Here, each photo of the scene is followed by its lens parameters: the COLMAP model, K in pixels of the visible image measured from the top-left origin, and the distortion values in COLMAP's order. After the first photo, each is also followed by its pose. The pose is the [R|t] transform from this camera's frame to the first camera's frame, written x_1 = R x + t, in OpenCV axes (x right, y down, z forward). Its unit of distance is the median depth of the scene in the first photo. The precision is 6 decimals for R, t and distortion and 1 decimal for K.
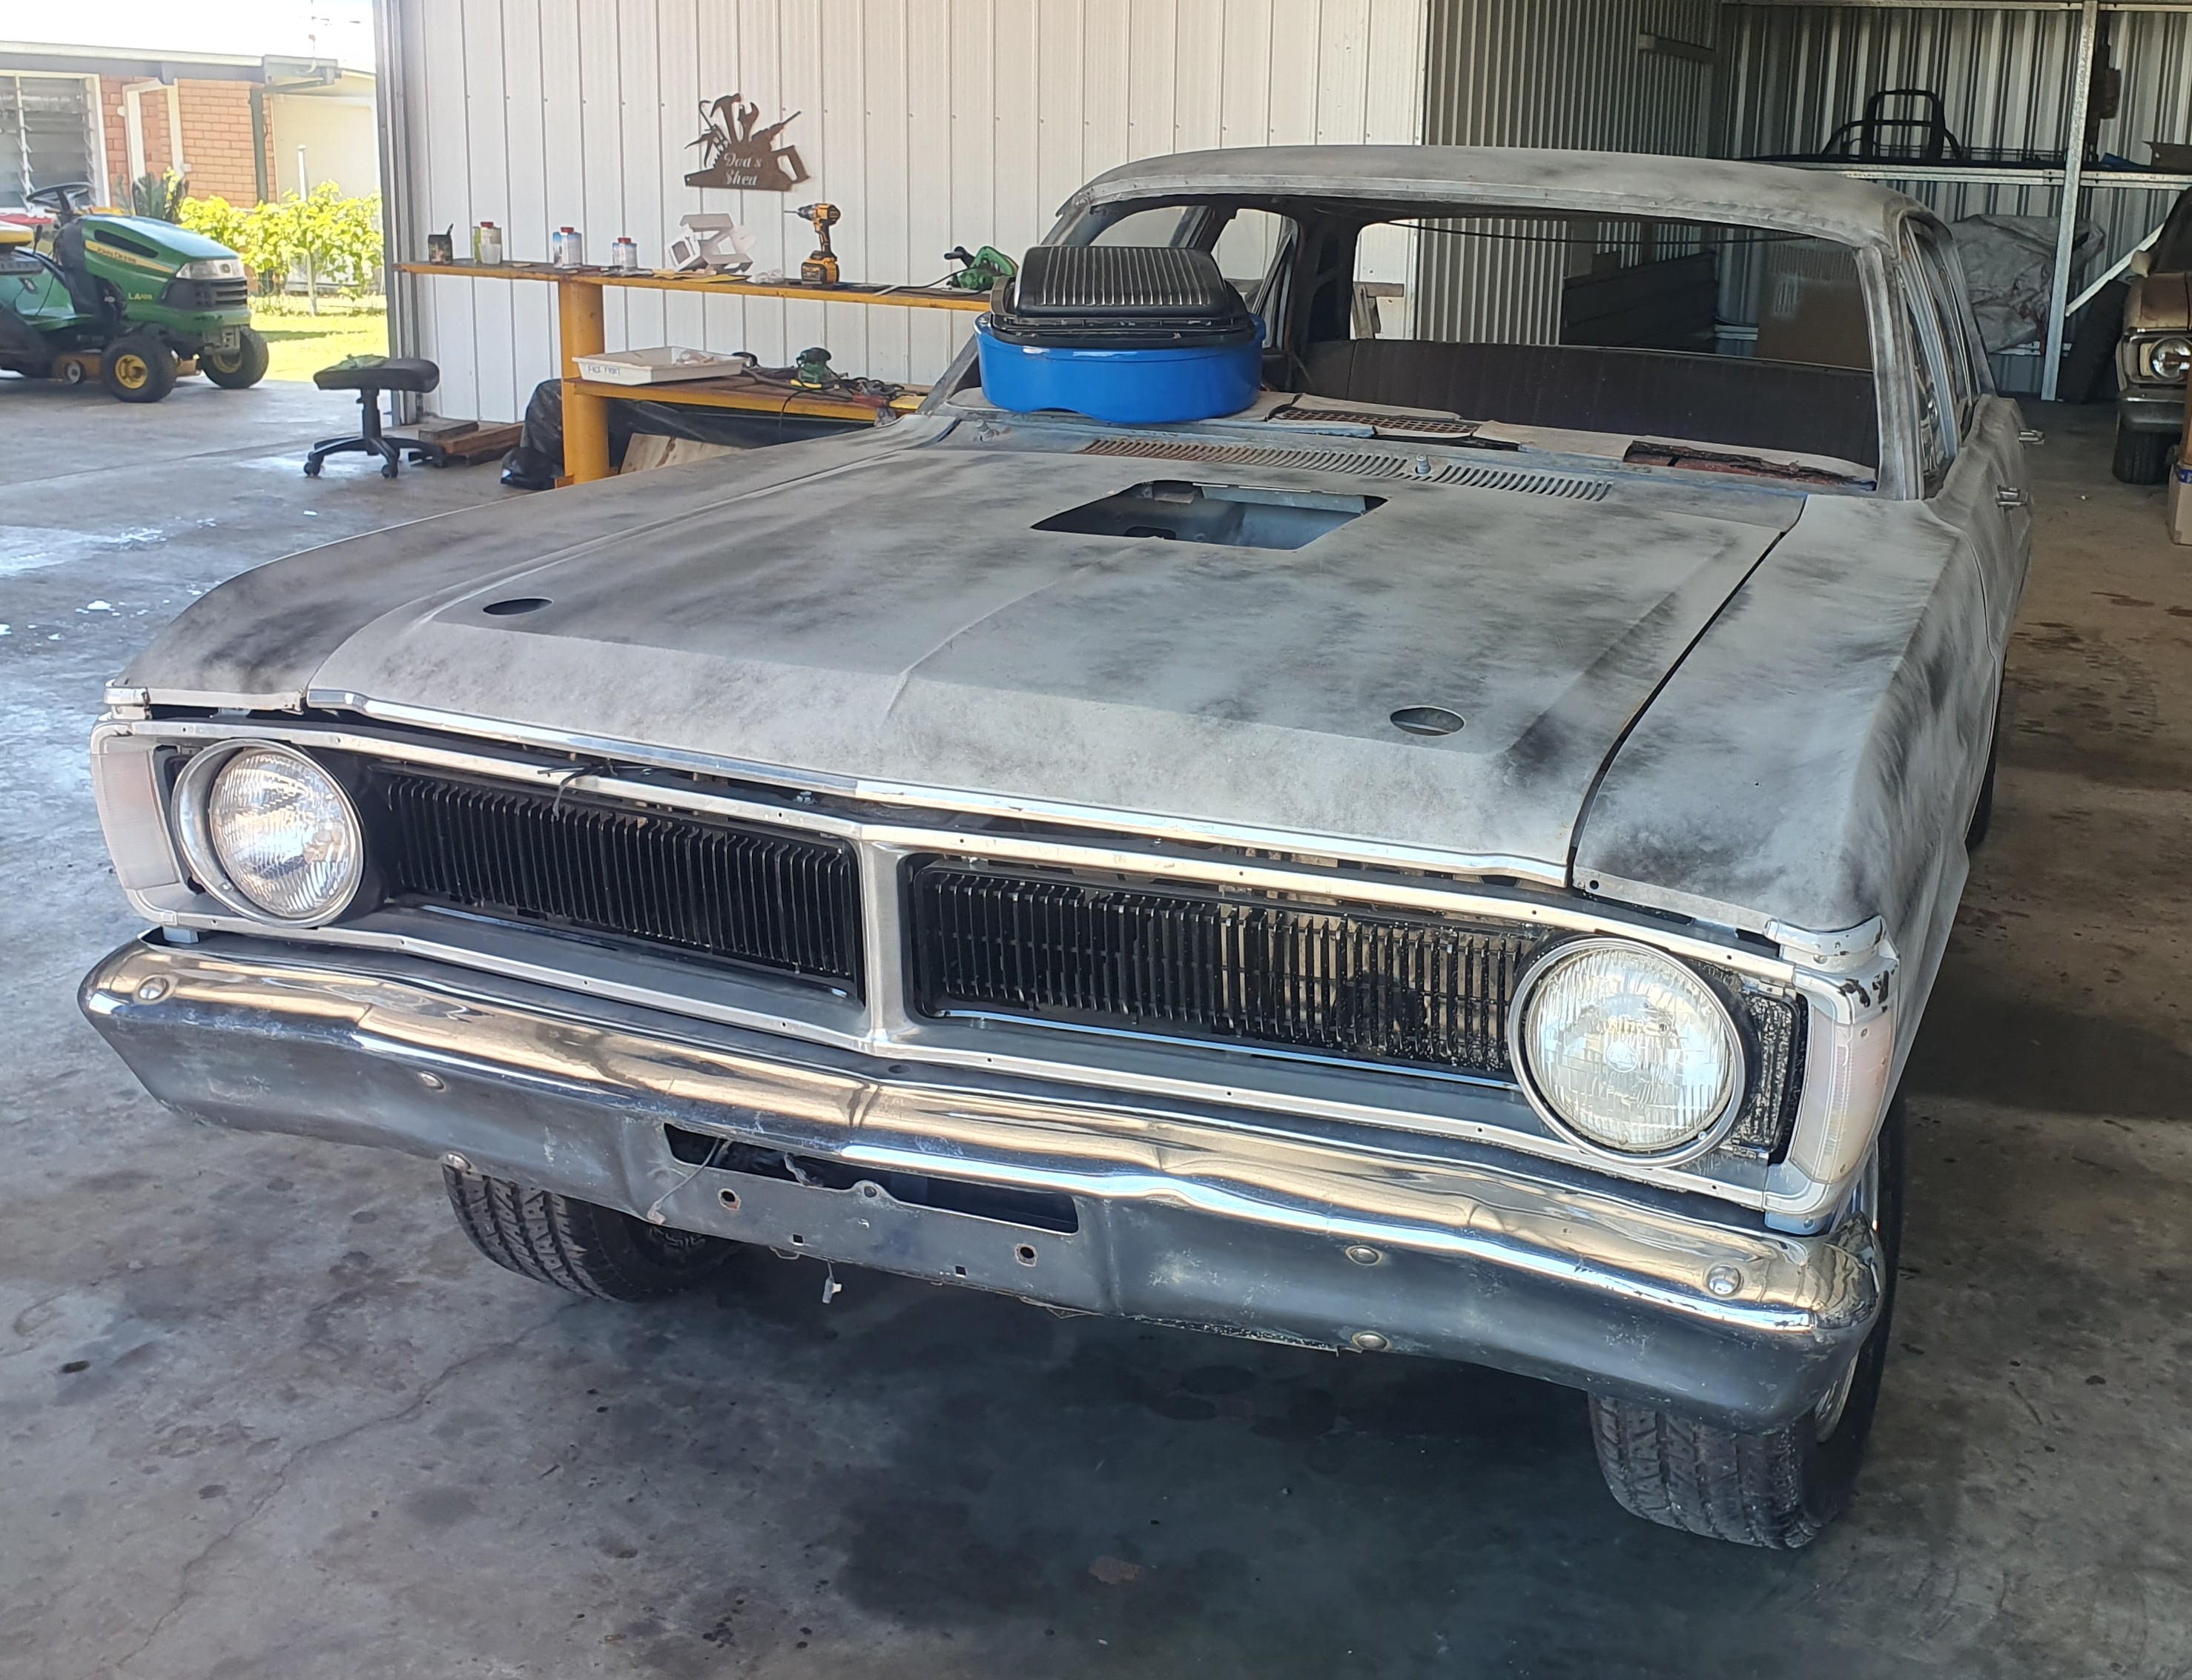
lens RADIAL K [[2514.8, 0, 1098.4], [0, 2514.8, 838.1], [0, 0, 1]] dist [-0.004959, 0.000000]
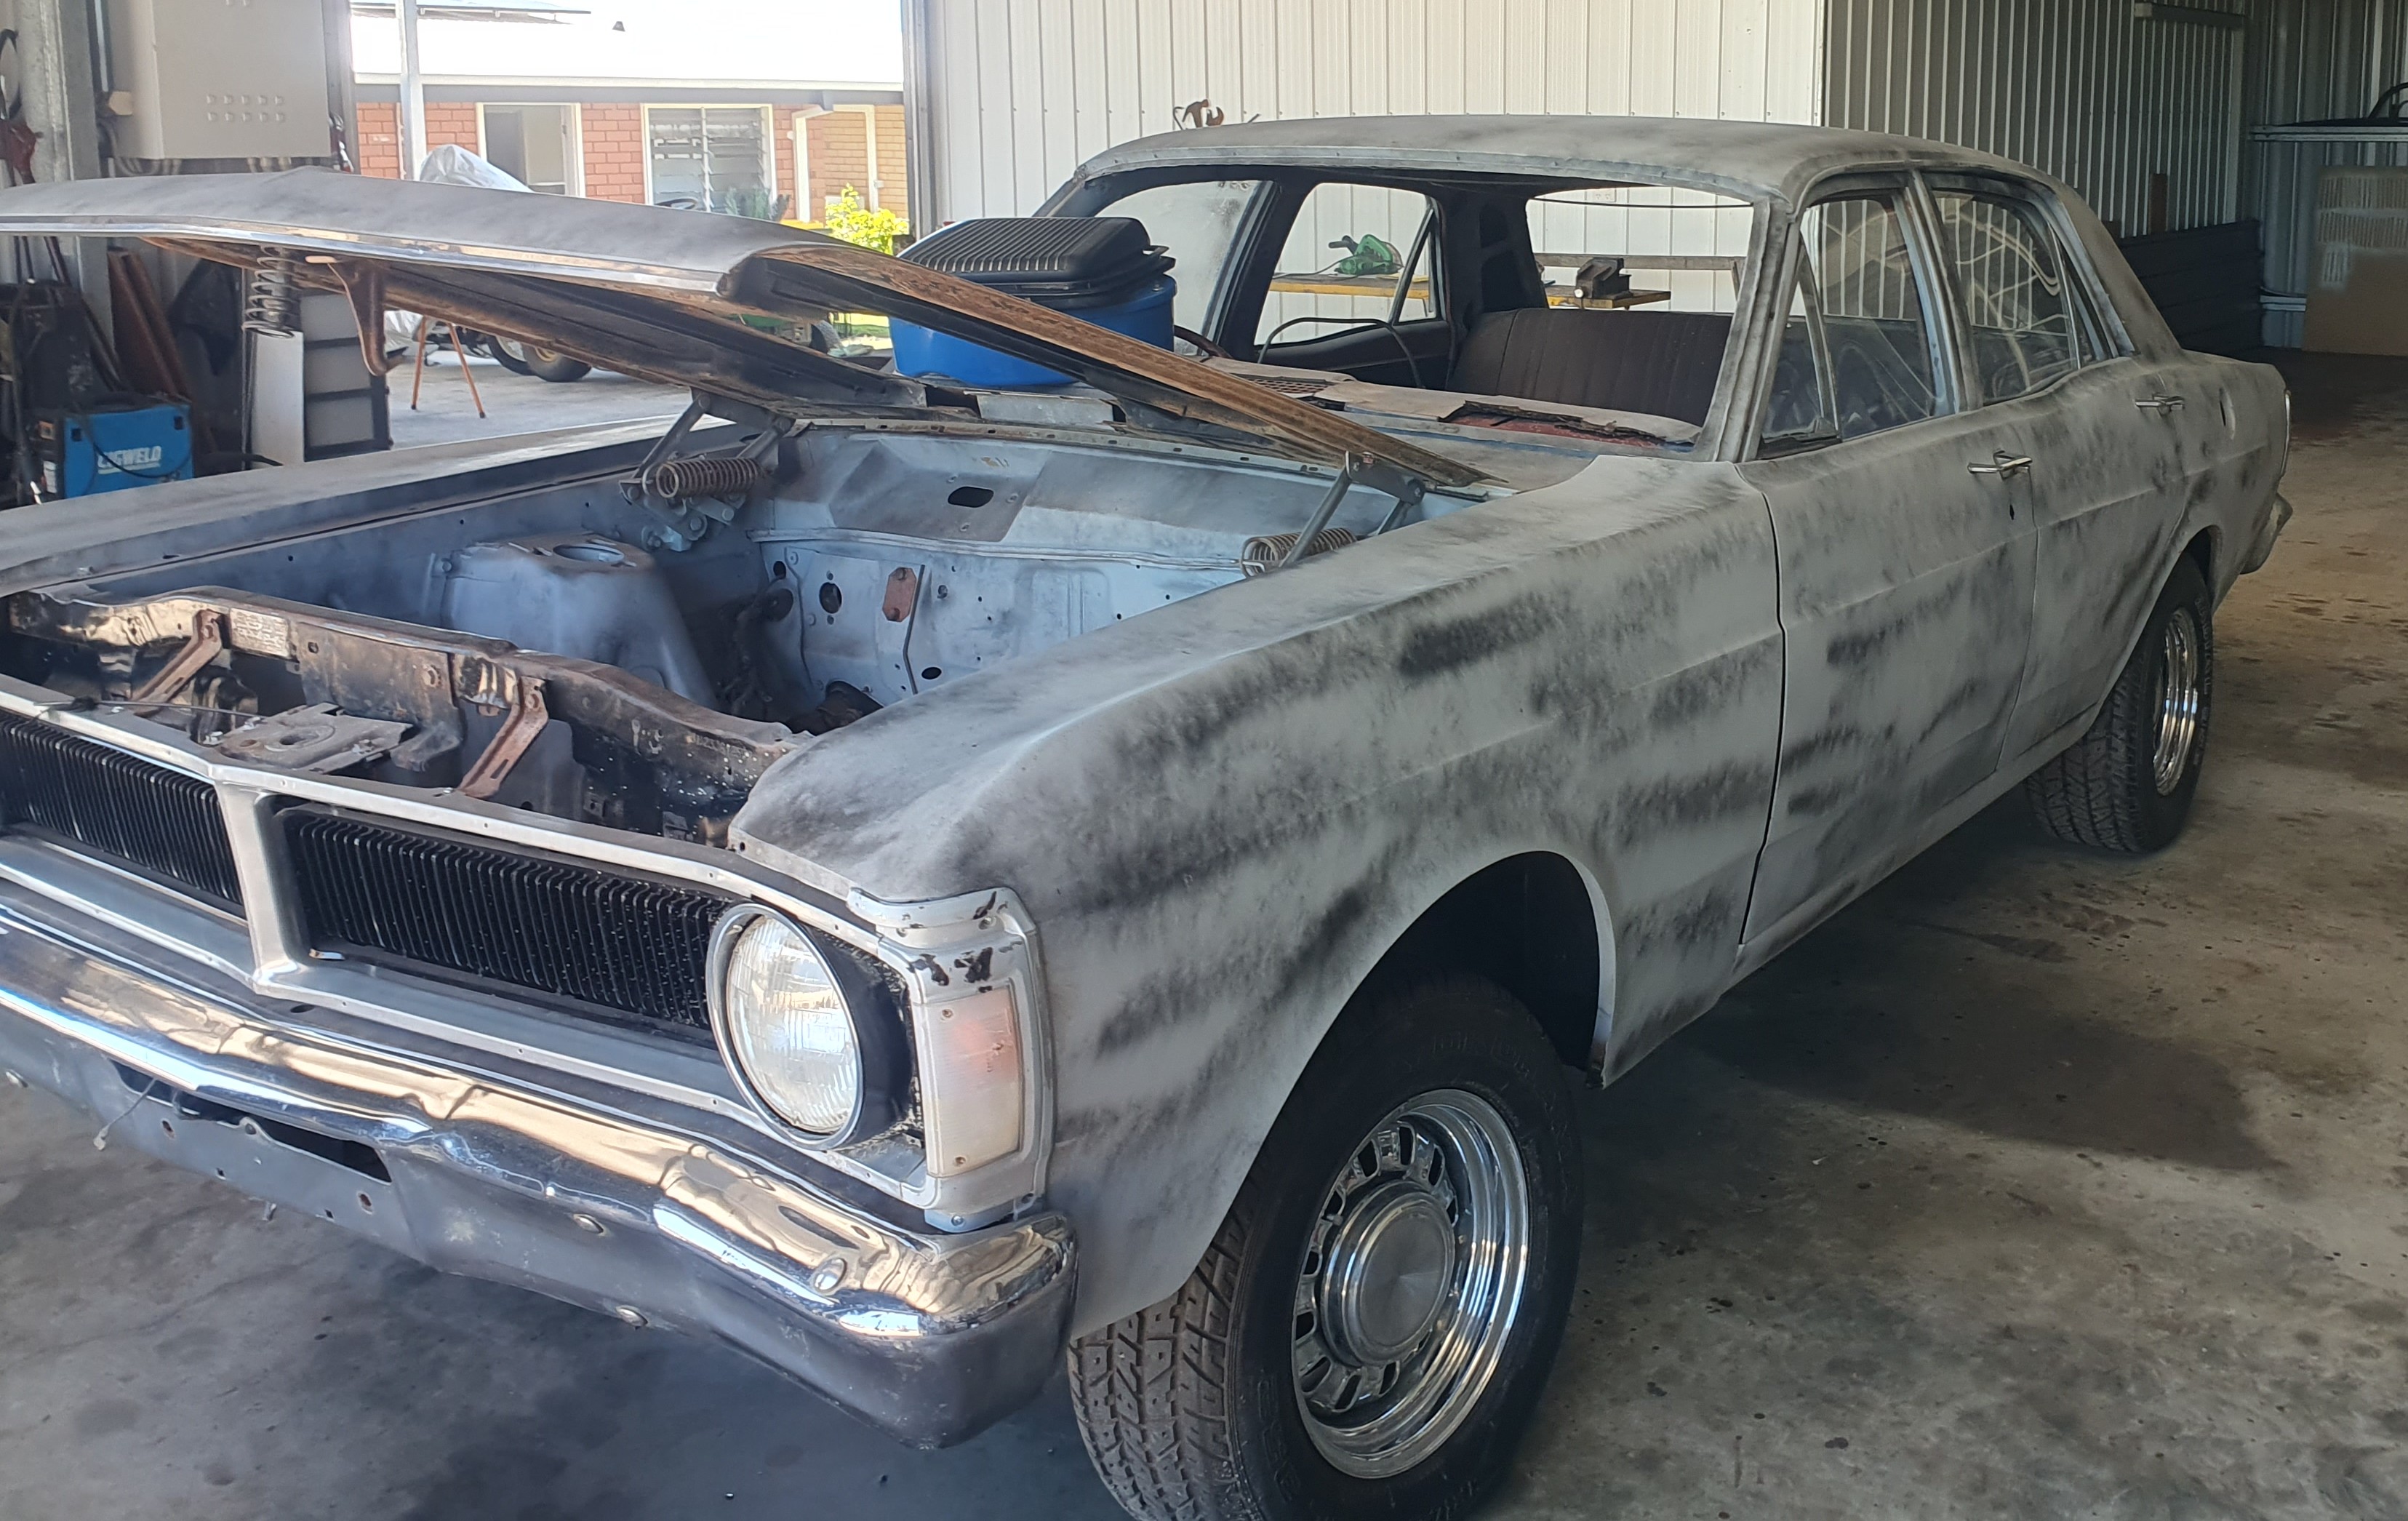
lens RADIAL K [[2425.9, 0, 1229.5], [0, 2425.9, 595.2], [0, 0, 1]] dist [0.040867, 0.000000]
pose [[0.971109, 0.012298, -0.238320, 0.326081], [-0.033190, 0.995925, -0.083851, -0.002721], [0.236318, 0.089338, 0.967560, 0.072719]]
